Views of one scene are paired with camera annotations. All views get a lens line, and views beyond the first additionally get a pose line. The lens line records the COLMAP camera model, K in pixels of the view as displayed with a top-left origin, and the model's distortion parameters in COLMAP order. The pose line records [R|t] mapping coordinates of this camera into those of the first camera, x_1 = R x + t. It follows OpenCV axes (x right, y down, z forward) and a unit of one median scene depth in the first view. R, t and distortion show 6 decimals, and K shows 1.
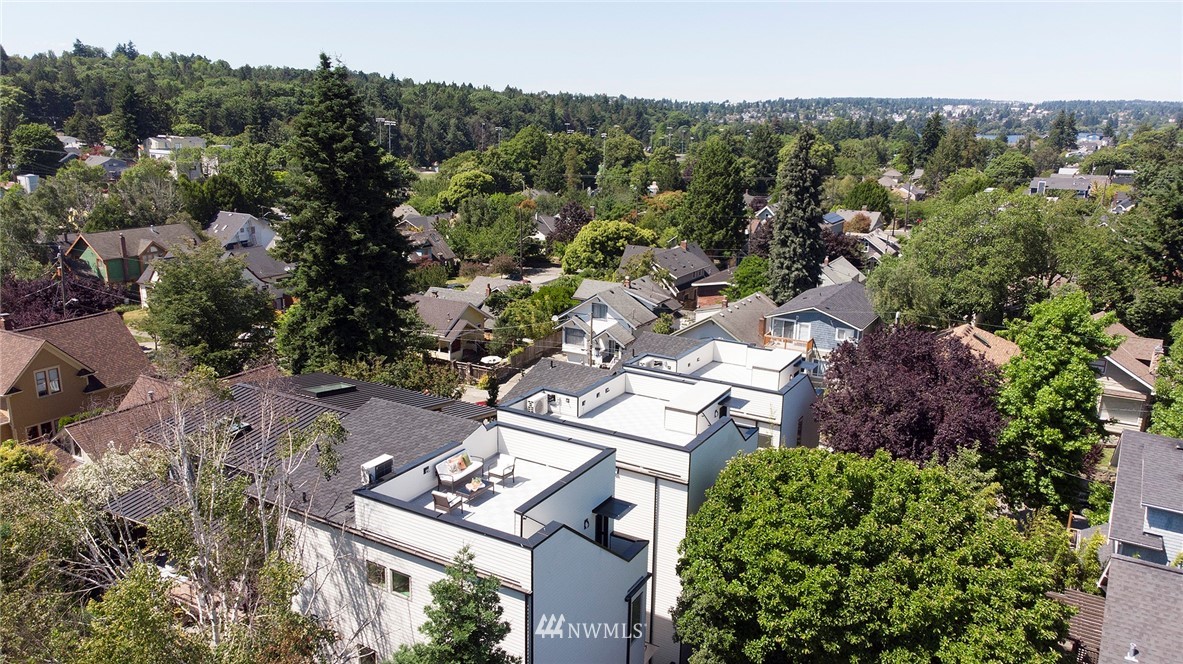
lens RADIAL K [[879.1, 0, 587.9], [0, 879.1, 333.7], [0, 0, 1]] dist [-0.004640, 0.031852]
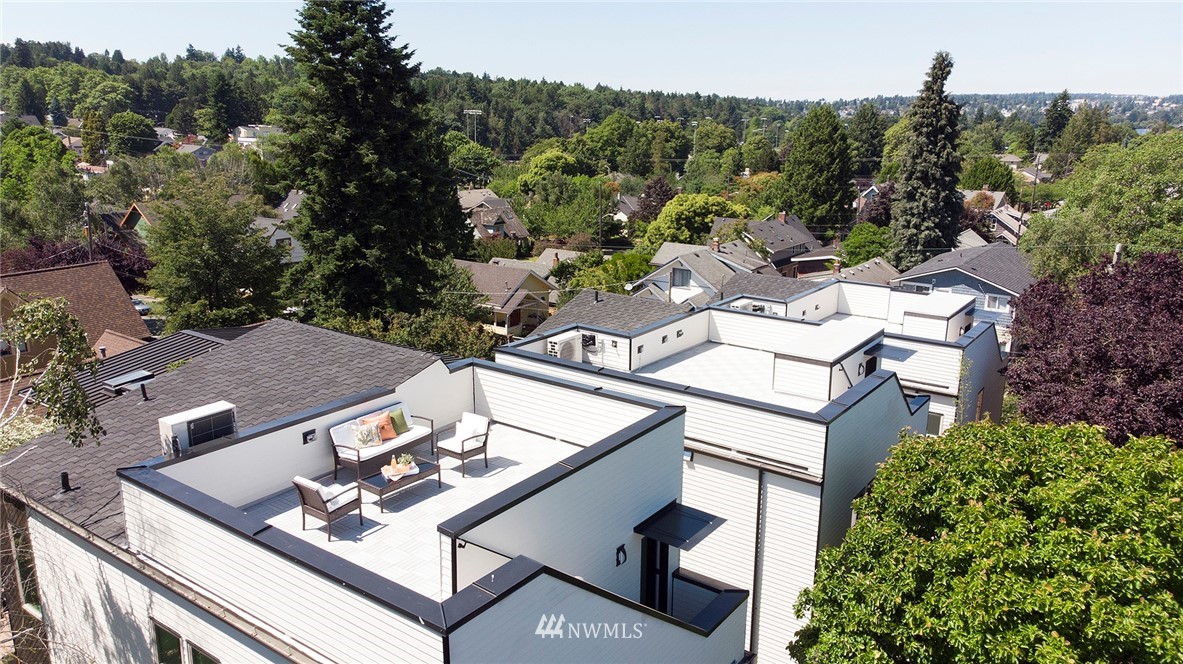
lens RADIAL K [[879.1, 0, 587.4], [0, 879.1, 329.3], [0, 0, 1]] dist [-0.004640, 0.031852]
pose [[0.994818, 0.016765, -0.100279, 0.010151], [-0.017438, 0.999831, -0.005838, 0.035047], [0.100164, 0.007556, 0.994942, 0.191401]]
